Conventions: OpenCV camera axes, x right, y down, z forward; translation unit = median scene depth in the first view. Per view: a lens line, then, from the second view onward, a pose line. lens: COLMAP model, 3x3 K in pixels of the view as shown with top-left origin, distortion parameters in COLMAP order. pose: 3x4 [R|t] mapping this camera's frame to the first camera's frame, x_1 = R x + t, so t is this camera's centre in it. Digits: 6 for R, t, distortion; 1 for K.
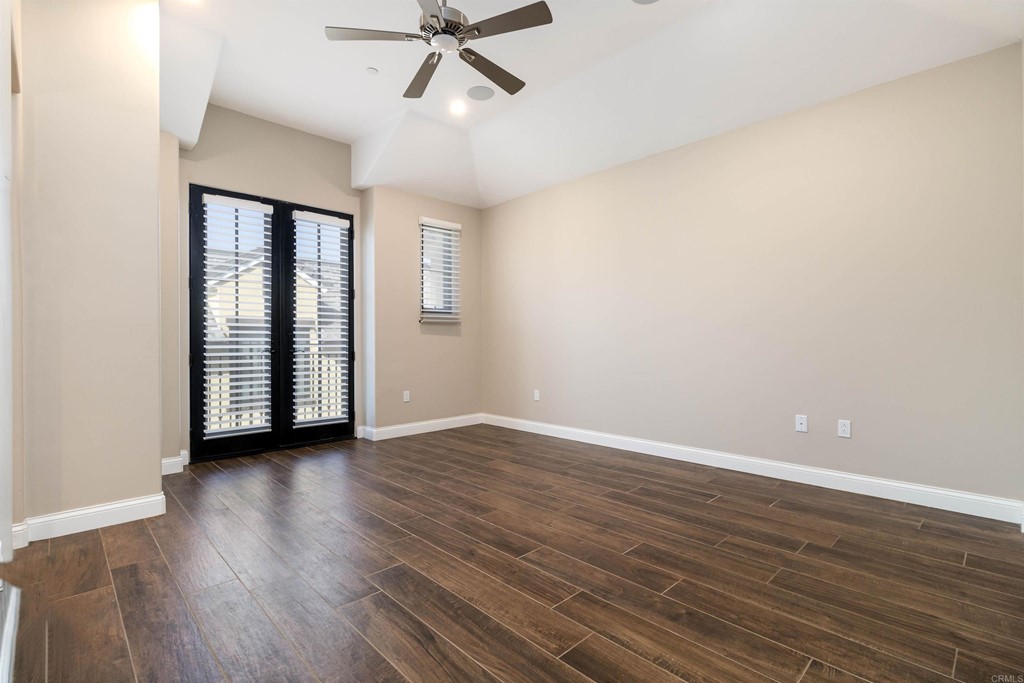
lens RADIAL K [[473.6, 0, 514.3], [0, 473.6, 339.2], [0, 0, 1]] dist [-0.000791, 0.000229]
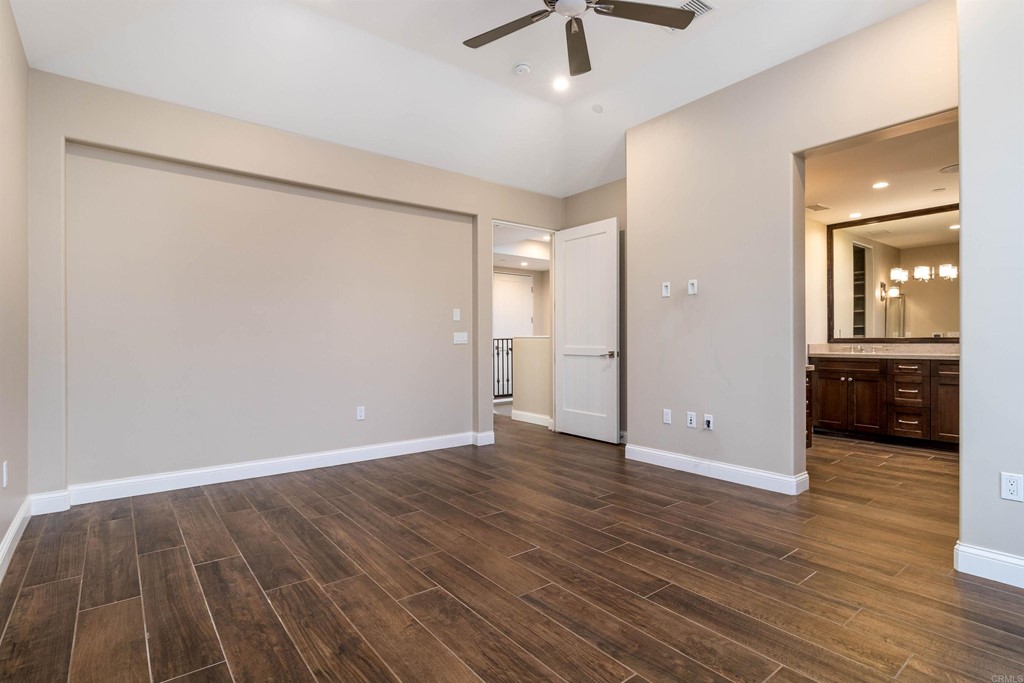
lens RADIAL K [[499.6, 0, 516.6], [0, 499.6, 341.1], [0, 0, 1]] dist [0.000643, -0.000706]
pose [[-0.995727, 0.006361, 0.092131, -0.122560], [0.006734, 0.999970, 0.003739, -0.001896], [-0.092104, 0.004343, -0.995740, 1.867637]]
